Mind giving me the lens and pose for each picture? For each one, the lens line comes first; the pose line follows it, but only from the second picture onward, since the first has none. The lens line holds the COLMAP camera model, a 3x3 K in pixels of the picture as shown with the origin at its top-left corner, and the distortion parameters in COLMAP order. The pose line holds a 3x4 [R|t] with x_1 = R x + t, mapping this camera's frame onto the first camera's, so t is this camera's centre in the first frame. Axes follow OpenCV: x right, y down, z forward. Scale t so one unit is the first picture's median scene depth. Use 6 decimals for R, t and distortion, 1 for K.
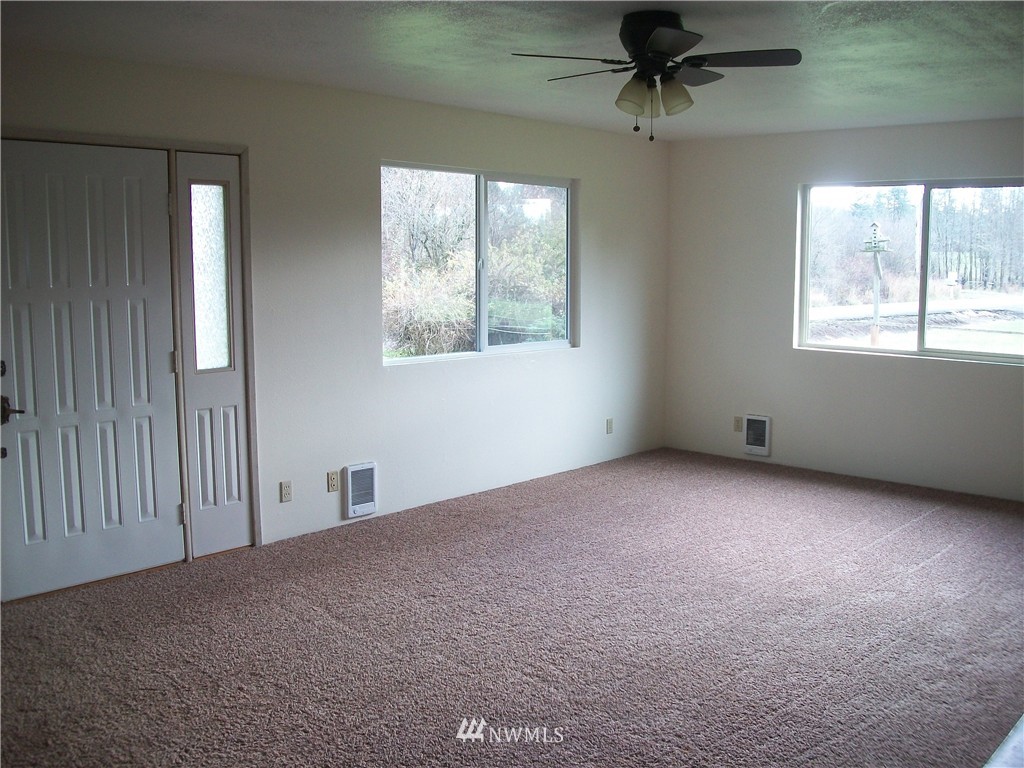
lens RADIAL K [[980.4, 0, 511.8], [0, 980.4, 383.3], [0, 0, 1]] dist [-0.116213, 0.000000]
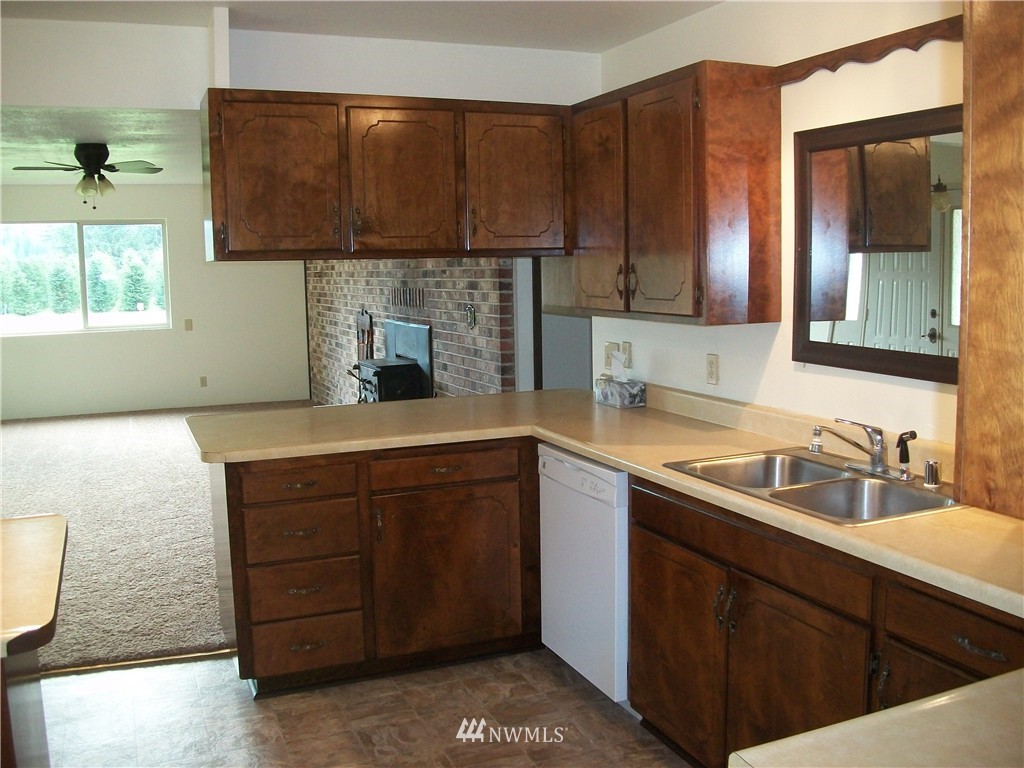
lens RADIAL K [[980.4, 0, 515.1], [0, 980.4, 385.4], [0, 0, 1]] dist [-0.116213, 0.000000]
pose [[0.417341, -0.124837, 0.900135, -0.693021], [0.138177, 0.987720, 0.072919, 0.038766], [-0.898184, 0.093946, 0.429465, -0.286290]]
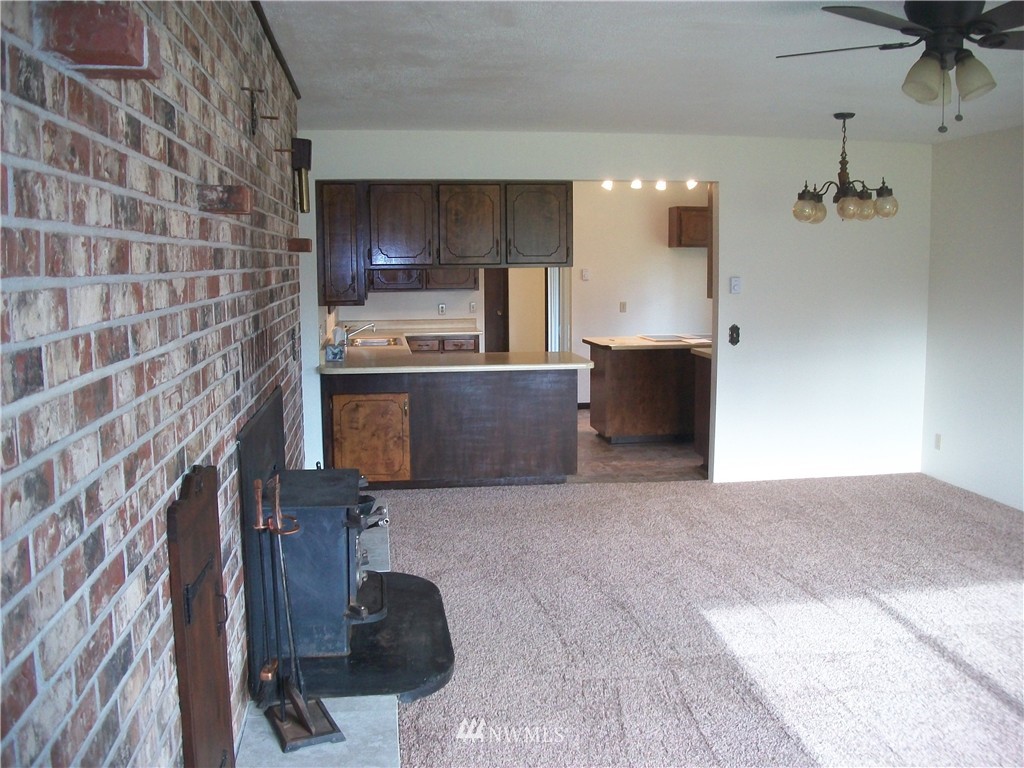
lens RADIAL K [[980.4, 0, 522.1], [0, 980.4, 389.6], [0, 0, 1]] dist [-0.116213, 0.000000]
pose [[-0.625767, 0.102130, -0.773295, 0.559693], [-0.090811, 0.975110, 0.202270, -0.089837], [0.774706, 0.196798, -0.600917, 0.693988]]
